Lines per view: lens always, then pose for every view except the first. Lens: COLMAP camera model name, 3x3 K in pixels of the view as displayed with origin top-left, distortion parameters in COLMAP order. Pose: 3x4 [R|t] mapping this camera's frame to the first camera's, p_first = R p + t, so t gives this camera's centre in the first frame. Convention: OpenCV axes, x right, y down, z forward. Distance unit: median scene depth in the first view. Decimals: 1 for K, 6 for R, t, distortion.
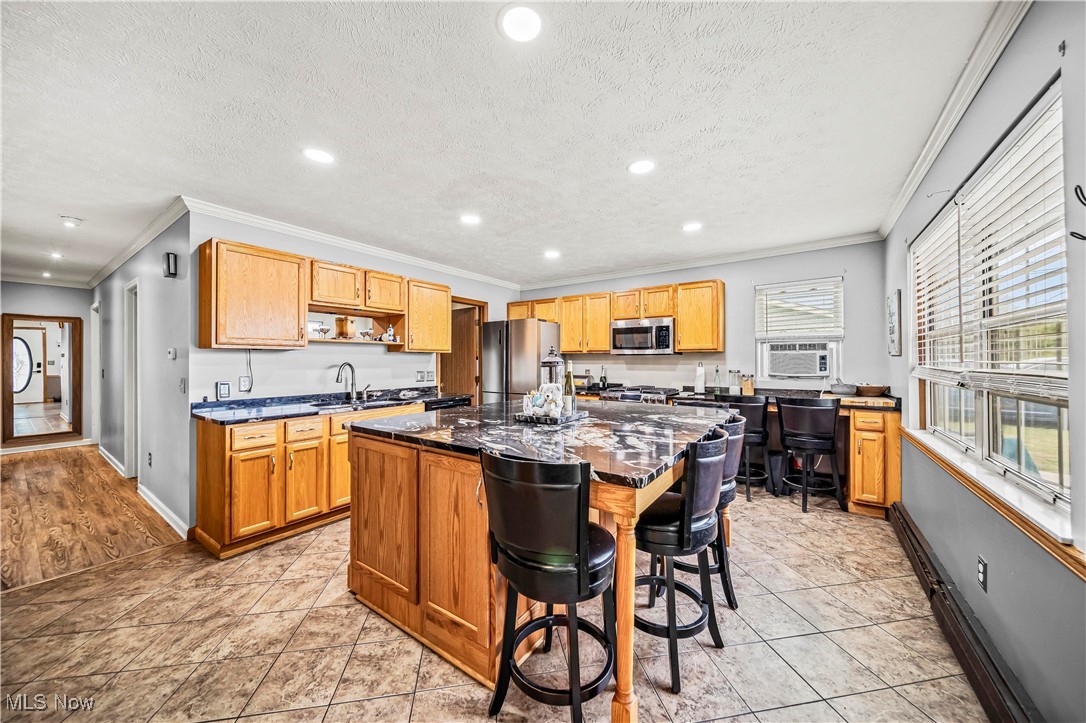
lens RADIAL K [[381.2, 0, 541.7], [0, 381.2, 359.3], [0, 0, 1]] dist [-0.000572, -0.000045]
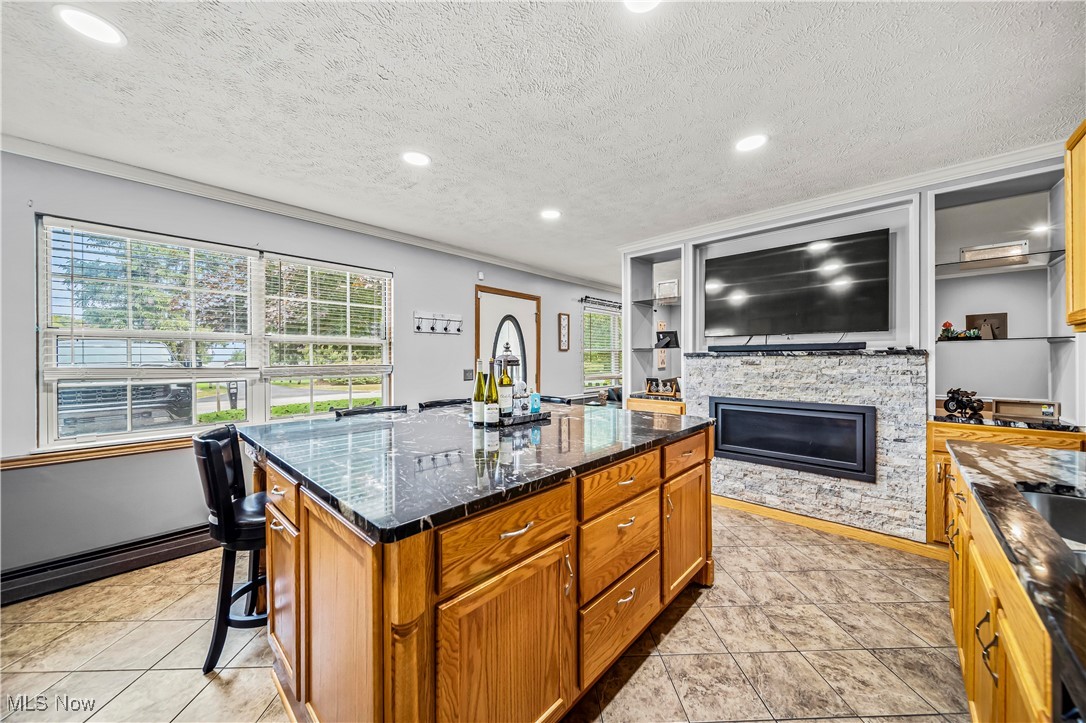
lens RADIAL K [[381.2, 0, 543.0], [0, 381.2, 360.5], [0, 0, 1]] dist [-0.000572, -0.000045]
pose [[-0.990574, 0.003796, 0.136925, -0.192365], [0.003610, 0.999992, -0.001605, 0.009662], [-0.136930, -0.001095, -0.990580, 1.995098]]
